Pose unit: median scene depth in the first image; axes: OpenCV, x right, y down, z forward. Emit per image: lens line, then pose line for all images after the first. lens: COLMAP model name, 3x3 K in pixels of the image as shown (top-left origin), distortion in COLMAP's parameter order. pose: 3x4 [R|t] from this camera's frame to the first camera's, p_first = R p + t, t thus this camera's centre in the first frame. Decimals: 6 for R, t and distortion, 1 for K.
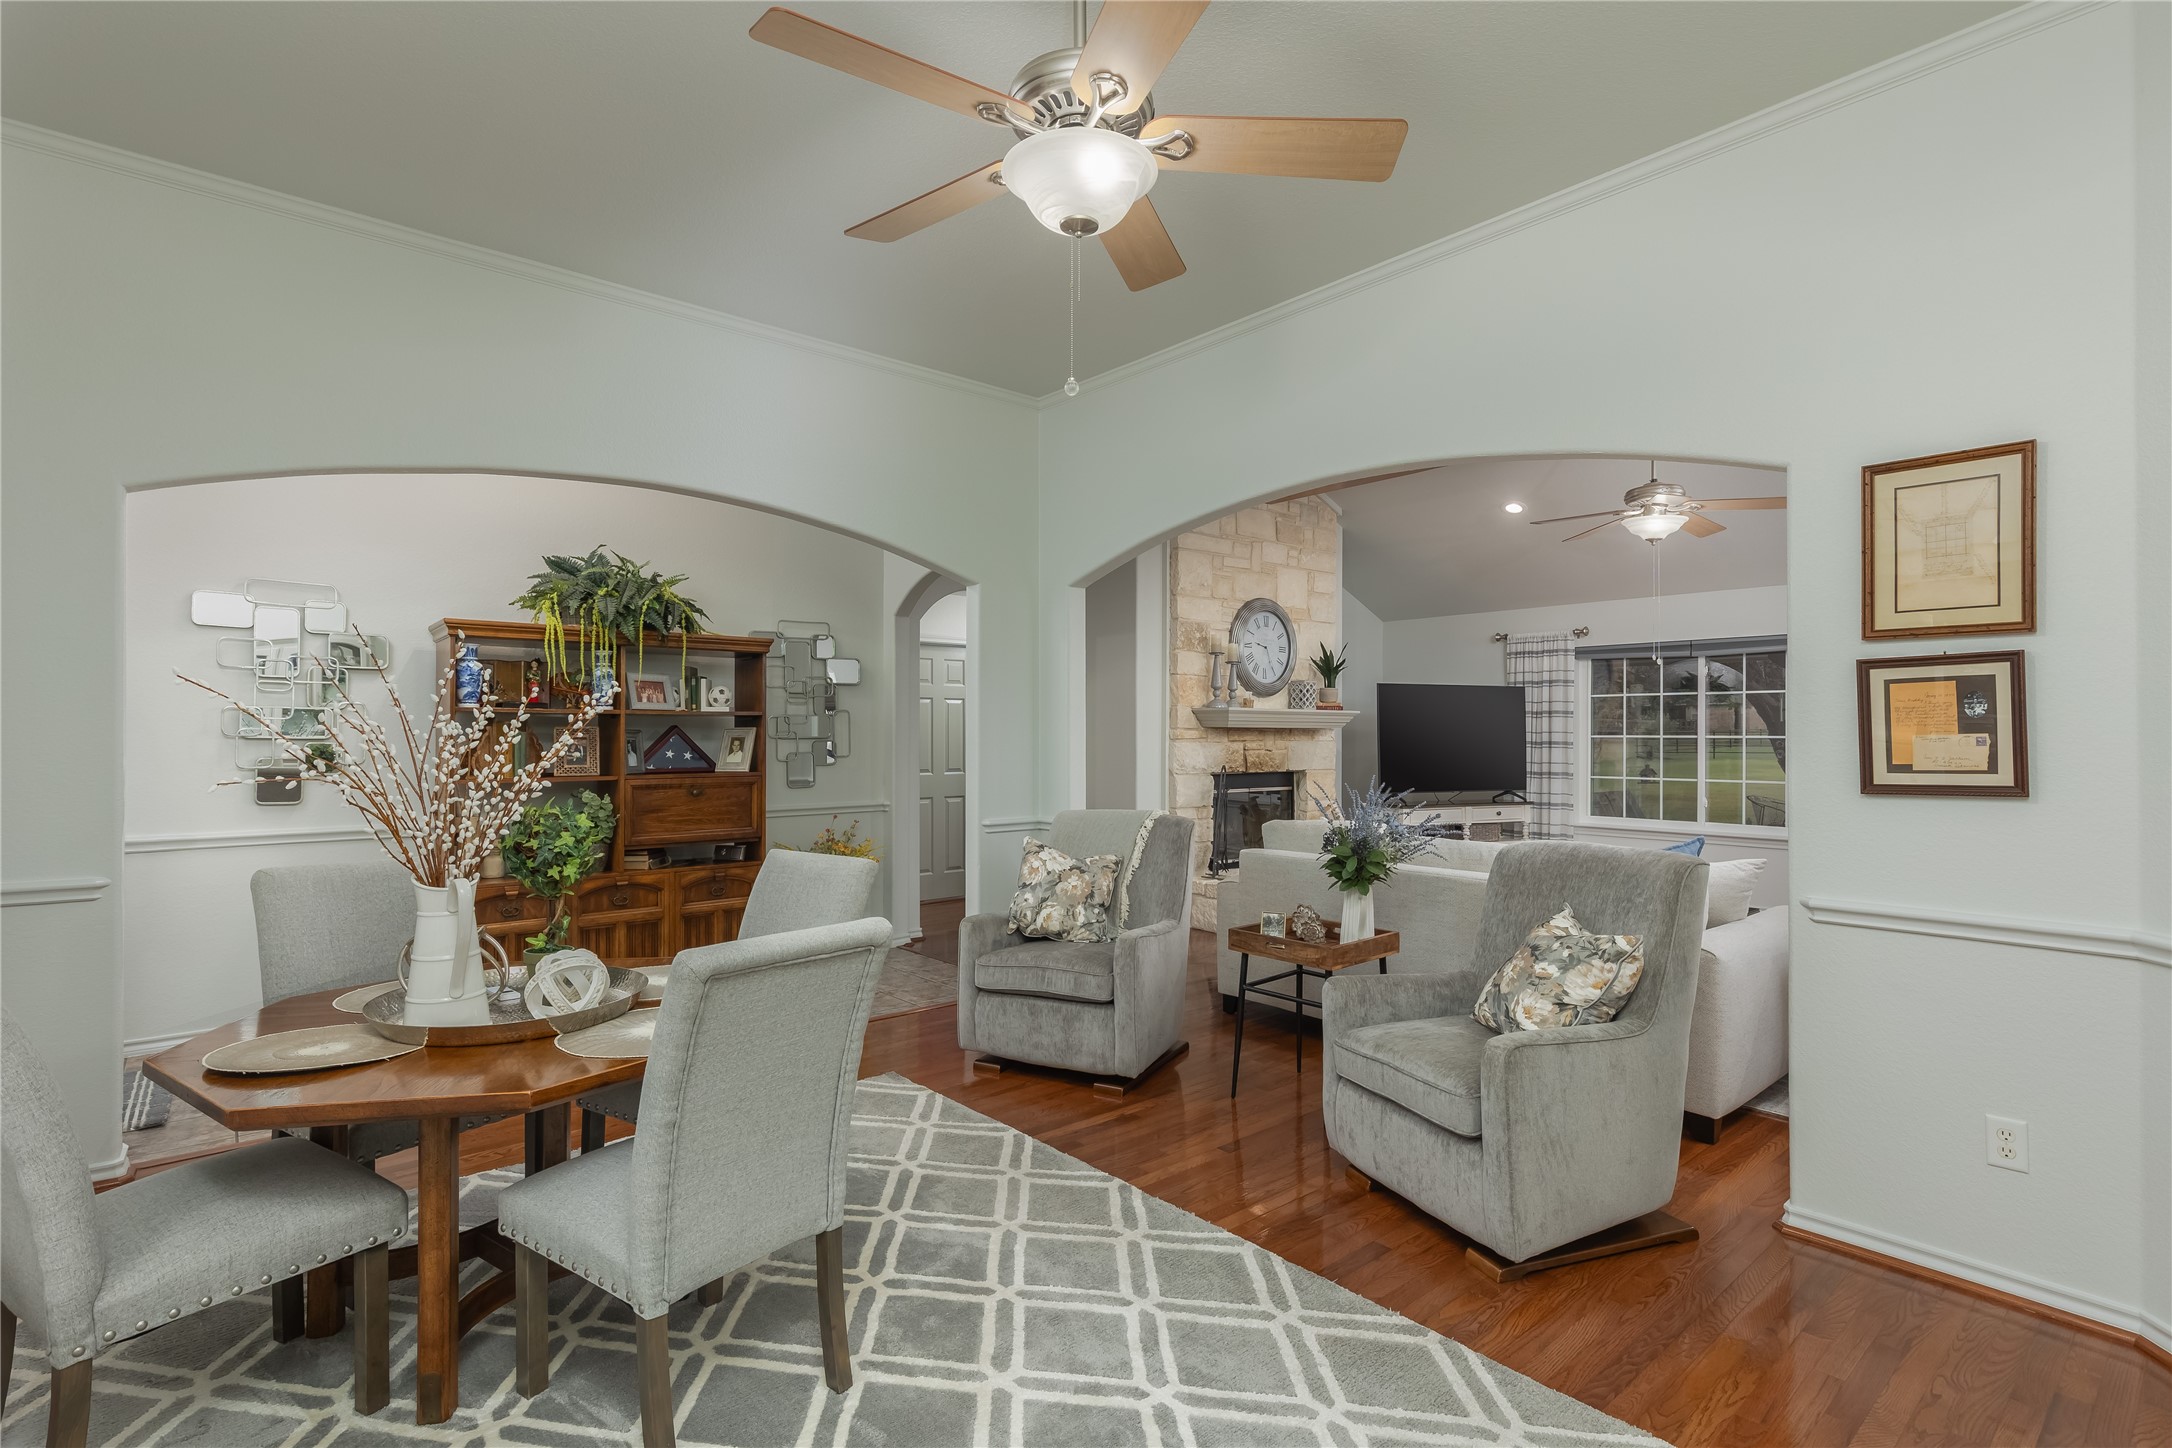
lens RADIAL K [[1027.0, 0, 1079.9], [0, 1027.0, 729.0], [0, 0, 1]] dist [-0.000044, -0.000951]
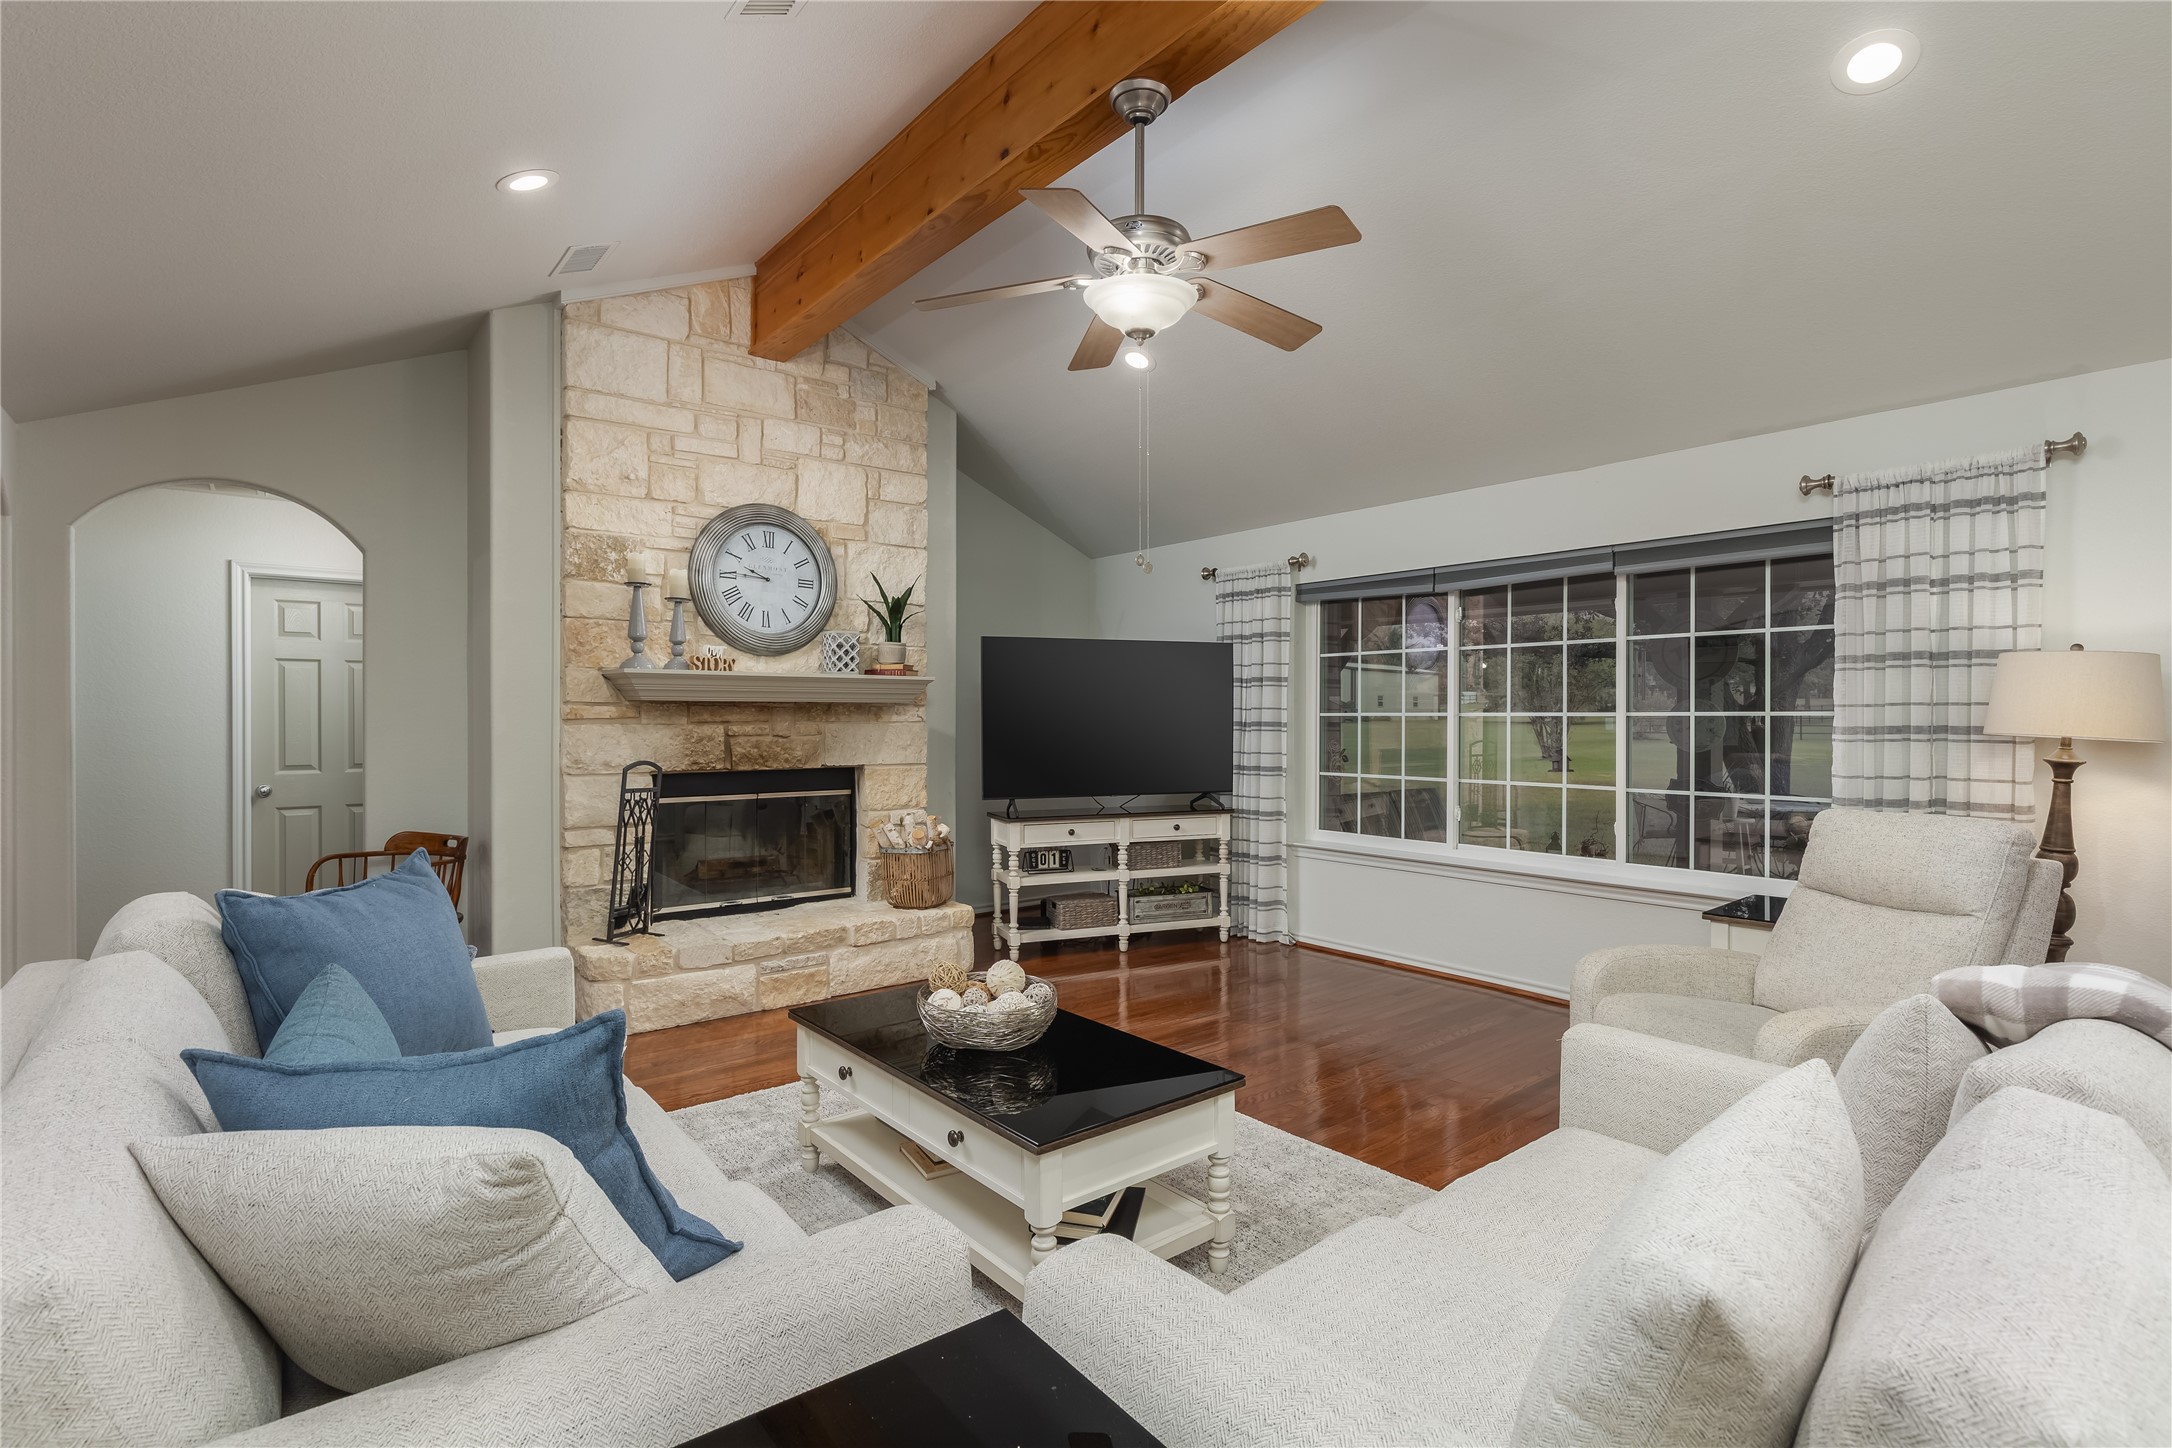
lens RADIAL K [[1027.0, 0, 1095.0], [0, 1027.0, 718.9], [0, 0, 1]] dist [-0.000044, -0.000951]
pose [[0.999981, -0.002229, -0.005804, 0.380280], [0.002290, 0.999941, 0.010589, 0.002662], [0.005780, -0.010602, 0.999927, 0.335751]]
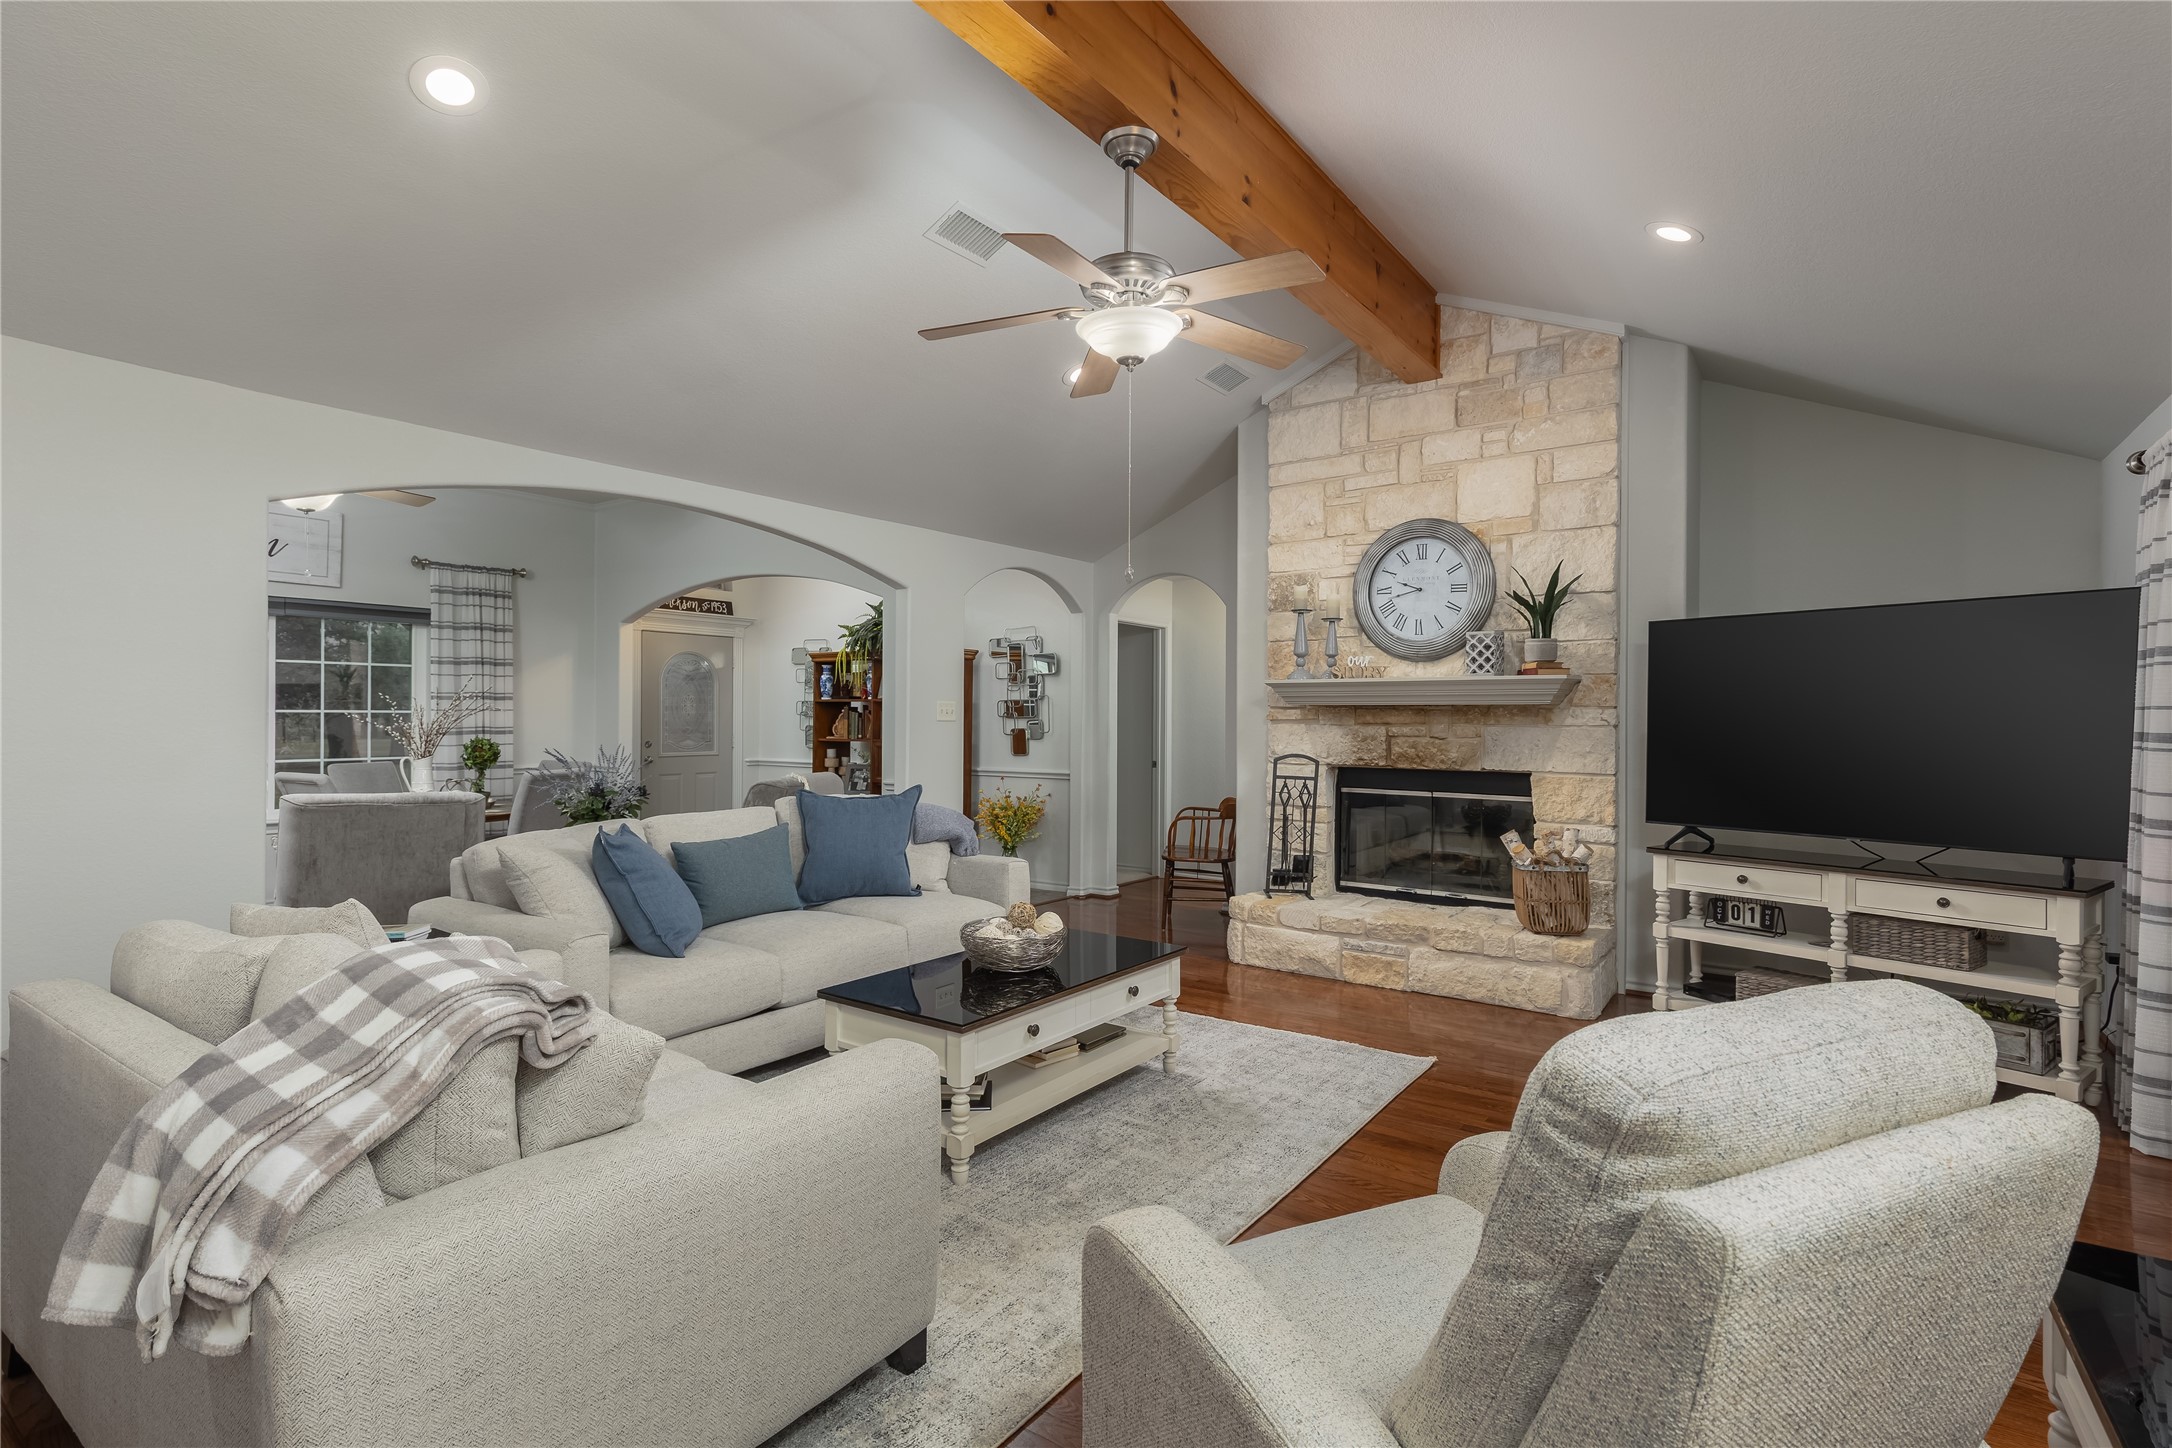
lens RADIAL K [[1027.0, 0, 1089.5], [0, 1027.0, 717.5], [0, 0, 1]] dist [-0.000044, -0.000951]
pose [[0.247865, -0.001447, -0.968793, 0.771637], [0.002050, 0.999997, -0.000969, 0.006768], [0.968792, -0.001746, 0.247868, 0.592373]]
